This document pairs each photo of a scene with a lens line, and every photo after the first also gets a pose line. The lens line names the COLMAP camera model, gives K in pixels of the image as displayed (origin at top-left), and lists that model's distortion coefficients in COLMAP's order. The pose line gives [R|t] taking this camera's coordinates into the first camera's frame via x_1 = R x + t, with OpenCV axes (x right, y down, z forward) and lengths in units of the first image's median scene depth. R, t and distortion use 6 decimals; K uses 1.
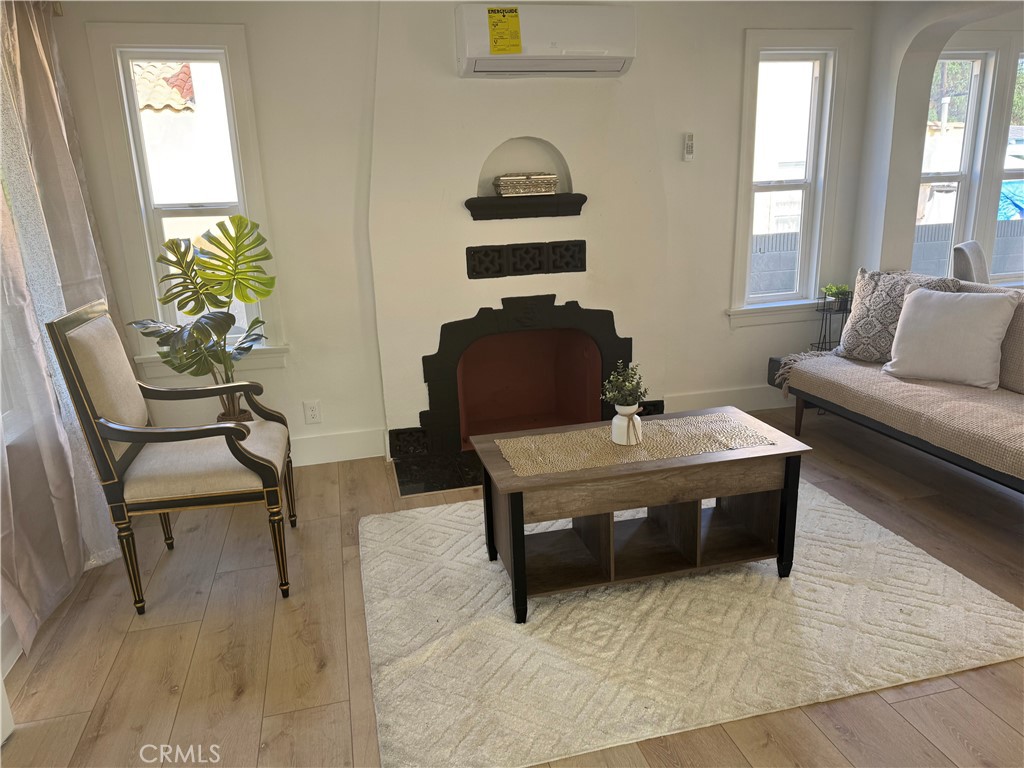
lens RADIAL K [[714.7, 0, 510.8], [0, 714.7, 391.9], [0, 0, 1]] dist [0.065421, -0.000388]
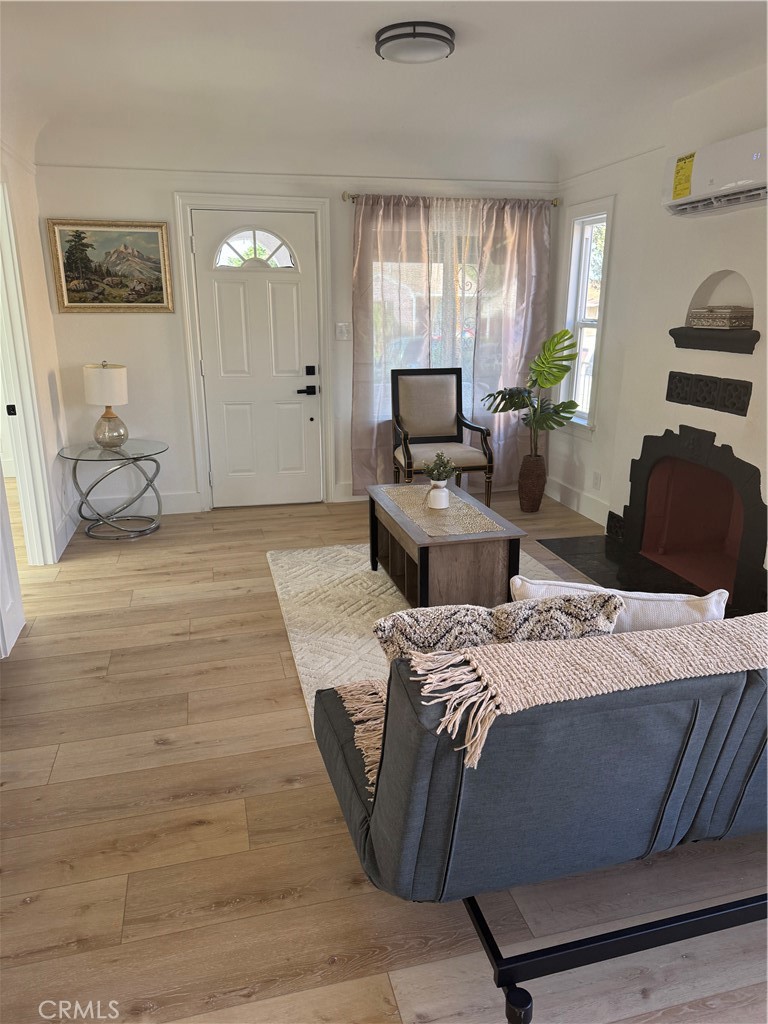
lens RADIAL K [[714.7, 0, 382.9], [0, 714.7, 509.1], [0, 0, 1]] dist [0.065421, -0.000388]
pose [[0.011664, 0.316111, -0.948651, 1.029512], [-0.273640, 0.913509, 0.301036, -0.218481], [0.961762, 0.256077, 0.097156, 0.515987]]
